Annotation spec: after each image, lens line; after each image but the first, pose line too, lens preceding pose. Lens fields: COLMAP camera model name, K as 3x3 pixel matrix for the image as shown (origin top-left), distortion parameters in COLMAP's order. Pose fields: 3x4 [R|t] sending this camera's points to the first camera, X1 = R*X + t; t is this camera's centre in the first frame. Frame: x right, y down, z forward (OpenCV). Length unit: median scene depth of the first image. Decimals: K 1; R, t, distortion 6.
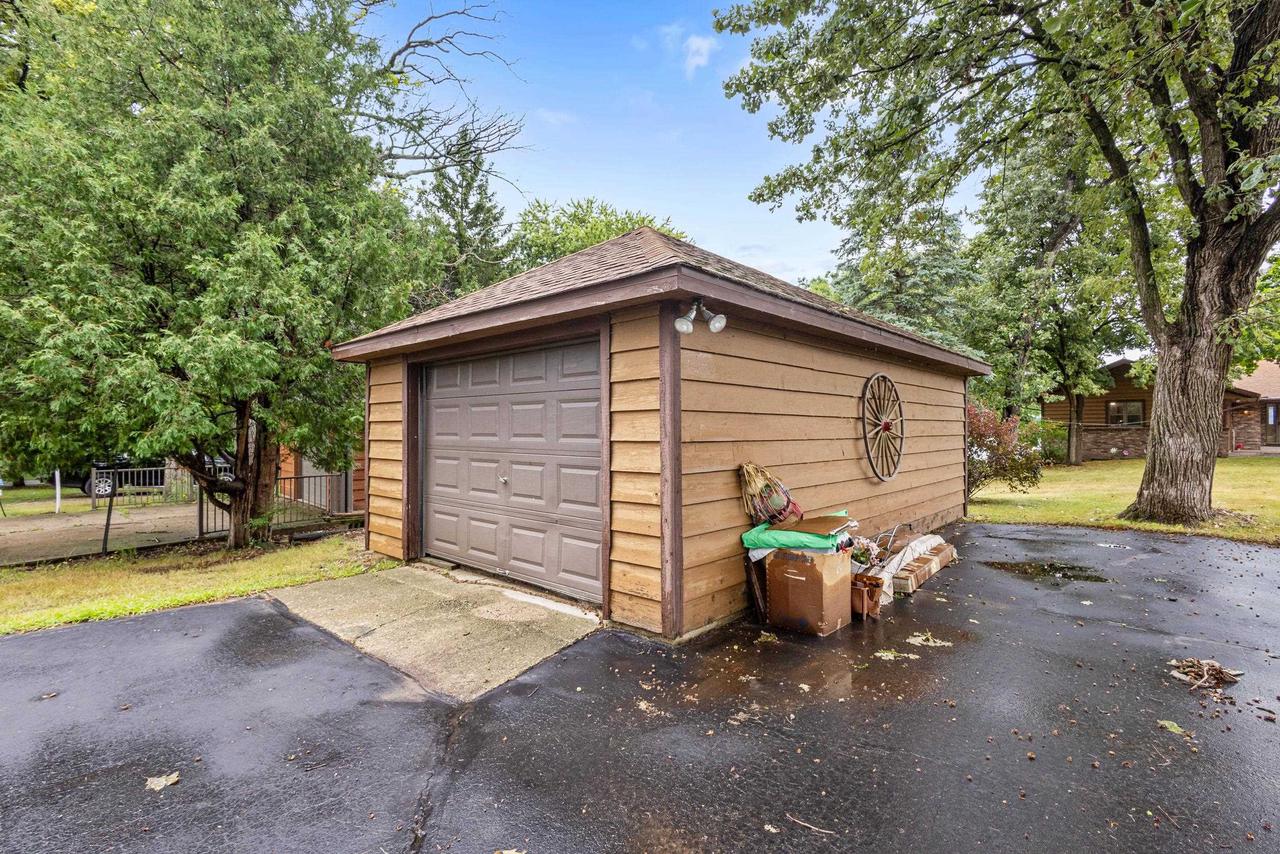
lens RADIAL K [[597.1, 0, 653.4], [0, 597.1, 426.2], [0, 0, 1]] dist [-0.000876, -0.000337]
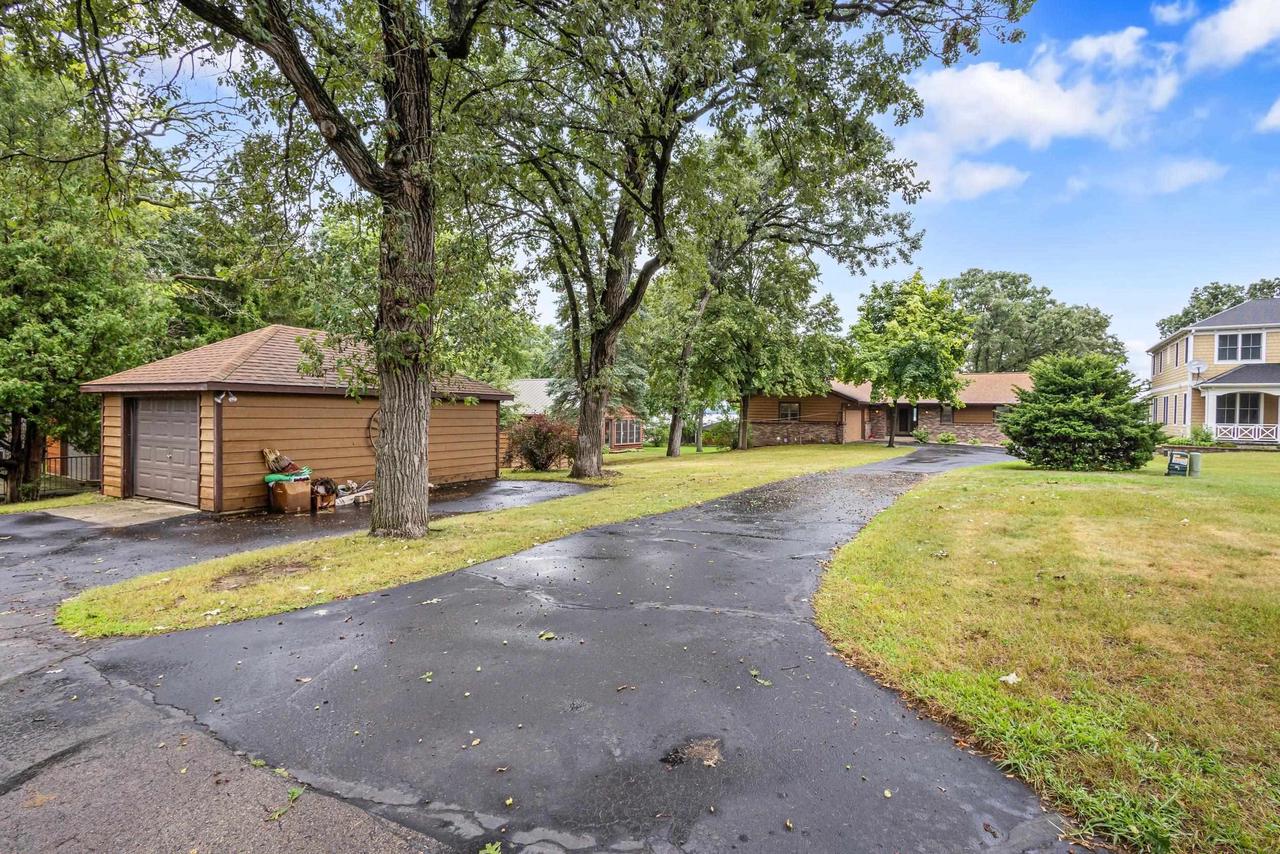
lens RADIAL K [[590.0, 0, 635.2], [0, 590.0, 422.3], [0, 0, 1]] dist [0.003980, 0.000018]
pose [[0.975479, 0.011403, 0.219799, 0.709895], [-0.015842, 0.999704, 0.018441, -0.076213], [-0.219524, -0.021471, 0.975371, -1.122860]]
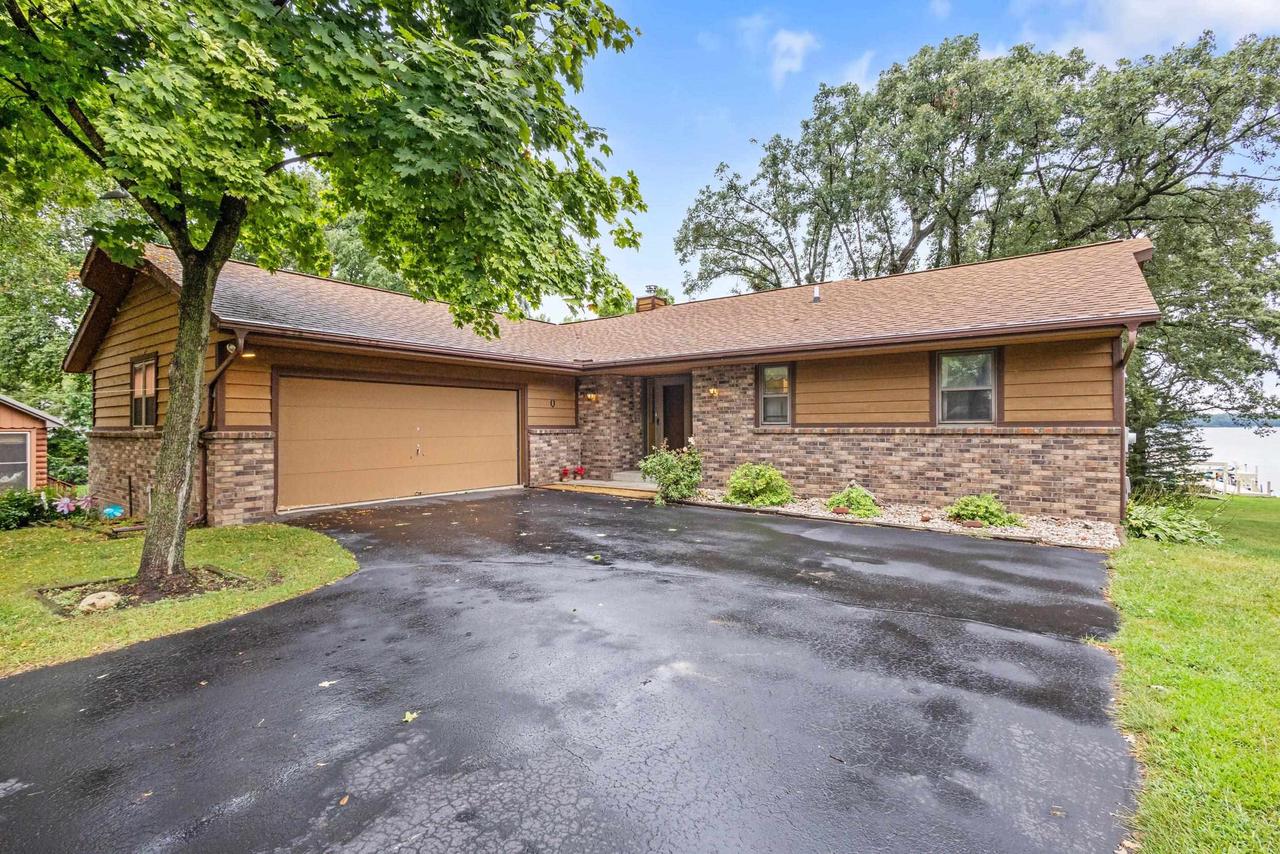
lens RADIAL K [[580.5, 0, 640.0], [0, 580.5, 427.0], [0, 0, 1]] dist [-0.001227, -0.000430]
pose [[0.984057, -0.000989, 0.177853, 4.830036], [0.001065, 0.999999, -0.000336, -0.000452], [-0.177853, 0.000520, 0.984057, 2.849864]]
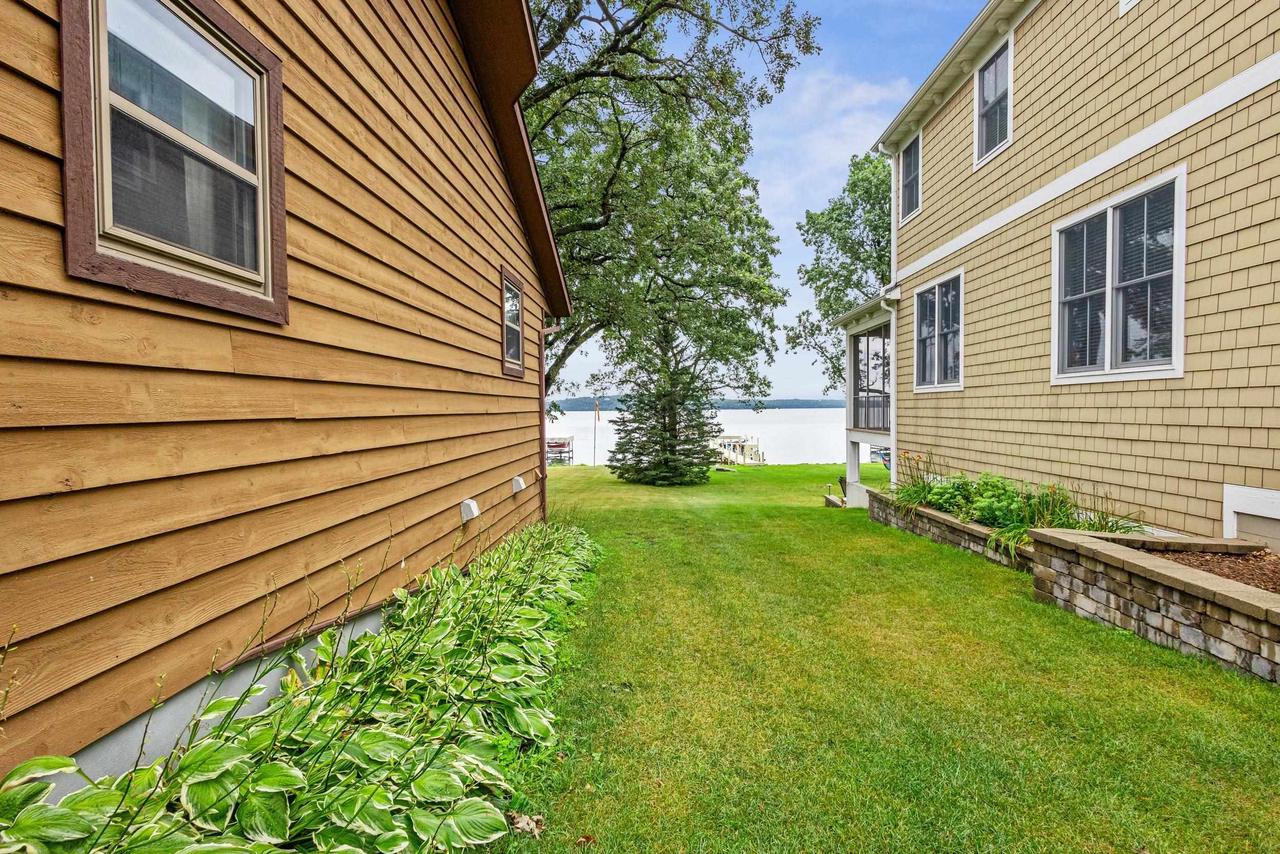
lens RADIAL K [[590.0, 0, 635.2], [0, 590.0, 422.3], [0, 0, 1]] dist [0.003980, 0.000018]
pose [[0.707526, -0.020778, 0.706382, 5.594184], [0.007343, 0.999730, 0.022053, 0.025551], [-0.706649, -0.010416, 0.707487, 3.297932]]
